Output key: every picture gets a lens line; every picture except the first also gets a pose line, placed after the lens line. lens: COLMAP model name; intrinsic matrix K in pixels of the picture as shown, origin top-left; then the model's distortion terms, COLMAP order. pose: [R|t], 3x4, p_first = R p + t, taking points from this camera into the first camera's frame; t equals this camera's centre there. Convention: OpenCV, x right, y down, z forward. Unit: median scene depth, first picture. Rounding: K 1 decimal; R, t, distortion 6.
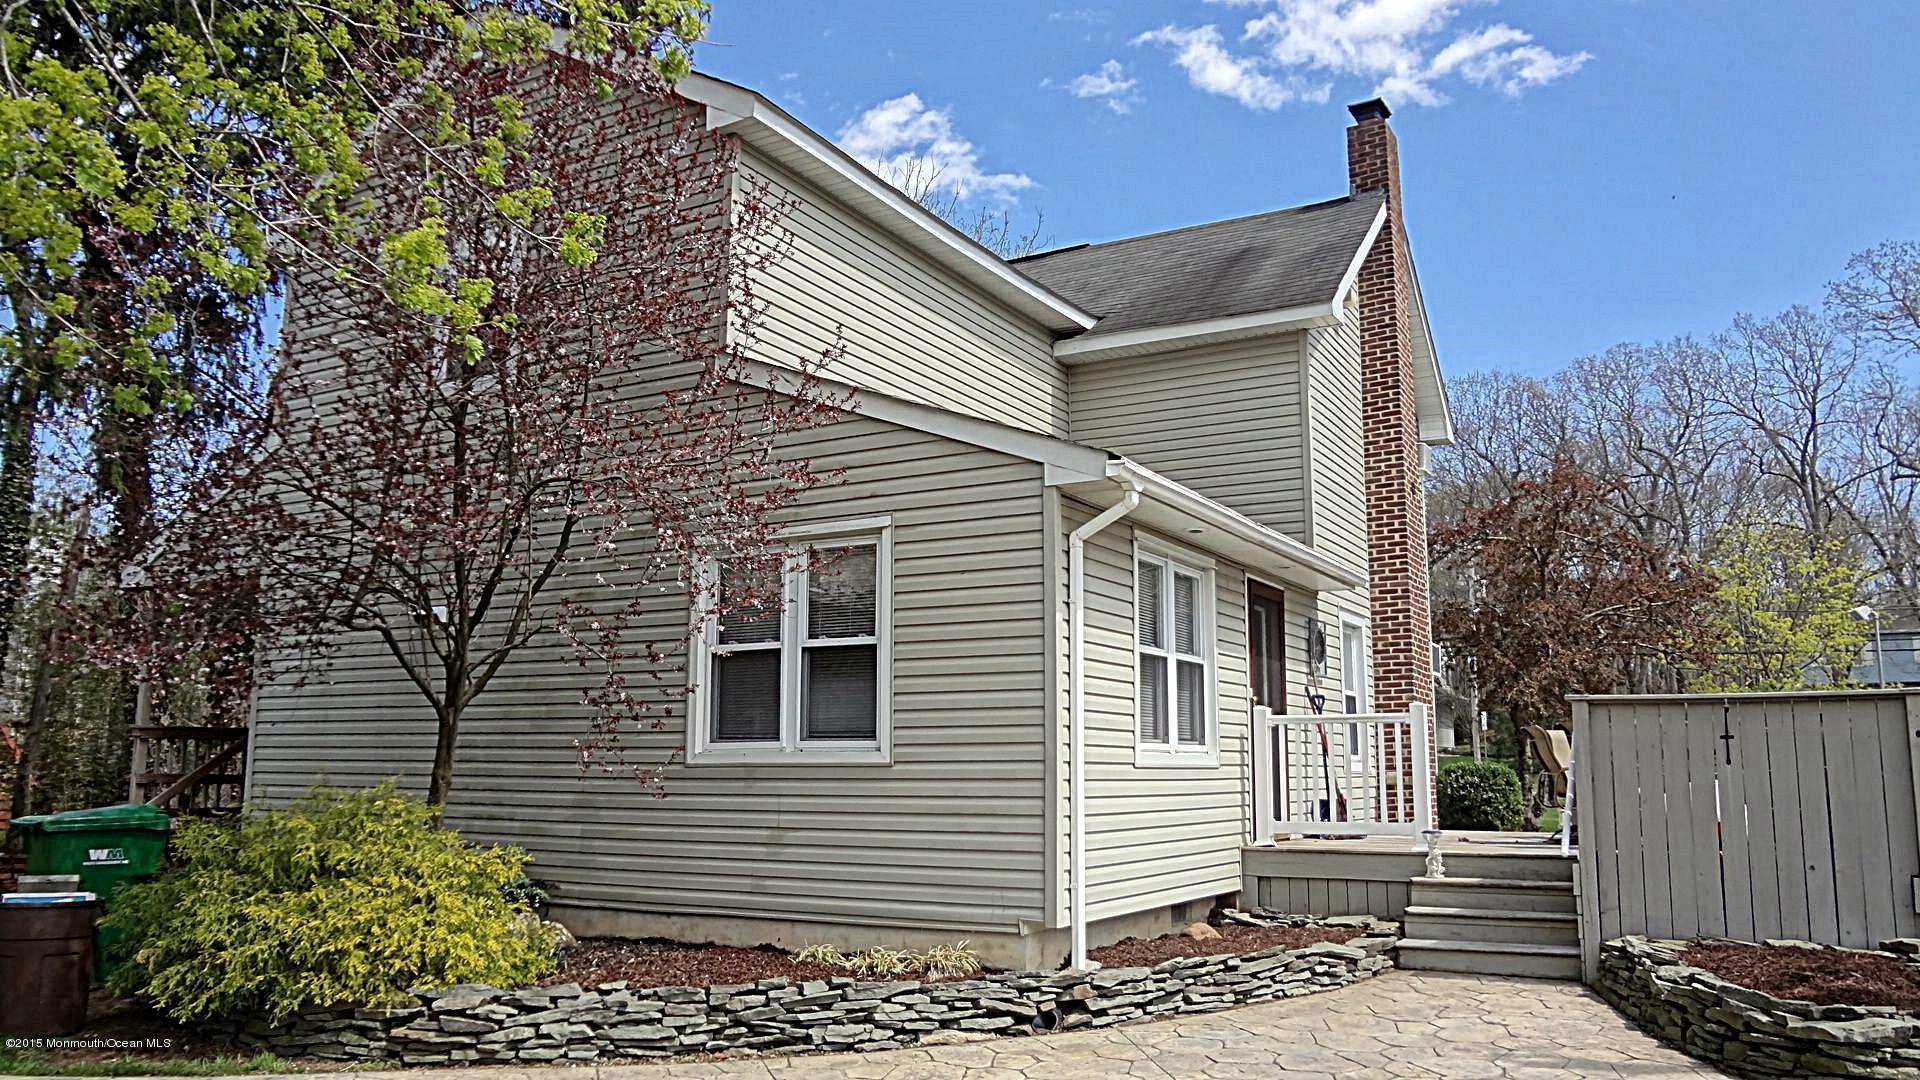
lens RADIAL K [[1451.1, 0, 963.7], [0, 1451.1, 526.0], [0, 0, 1]] dist [-0.046267, 0.019739]
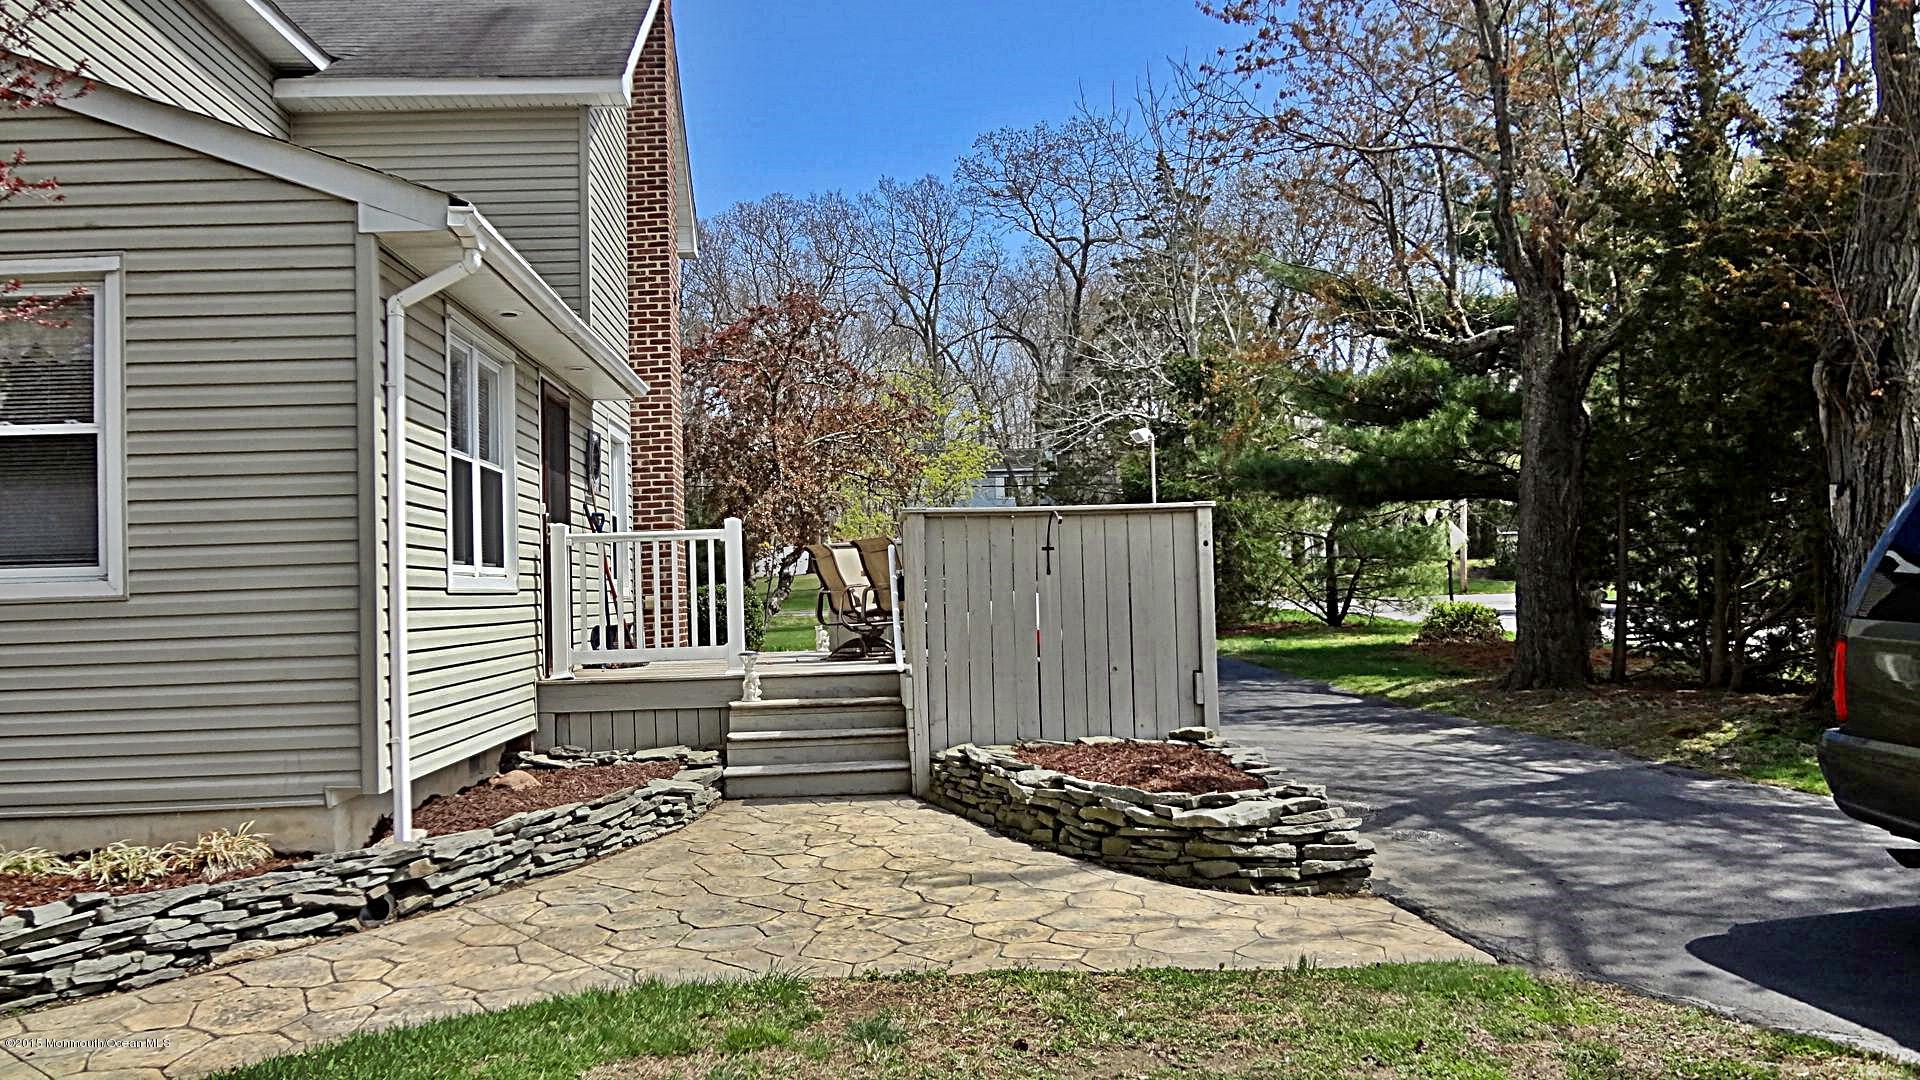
lens RADIAL K [[1451.1, 0, 963.7], [0, 1451.1, 526.0], [0, 0, 1]] dist [-0.046267, 0.019739]
pose [[0.835047, -0.005390, 0.550152, -0.091797], [-0.057786, 0.993562, 0.097445, 0.032276], [-0.547135, -0.113162, 0.829360, 0.165523]]
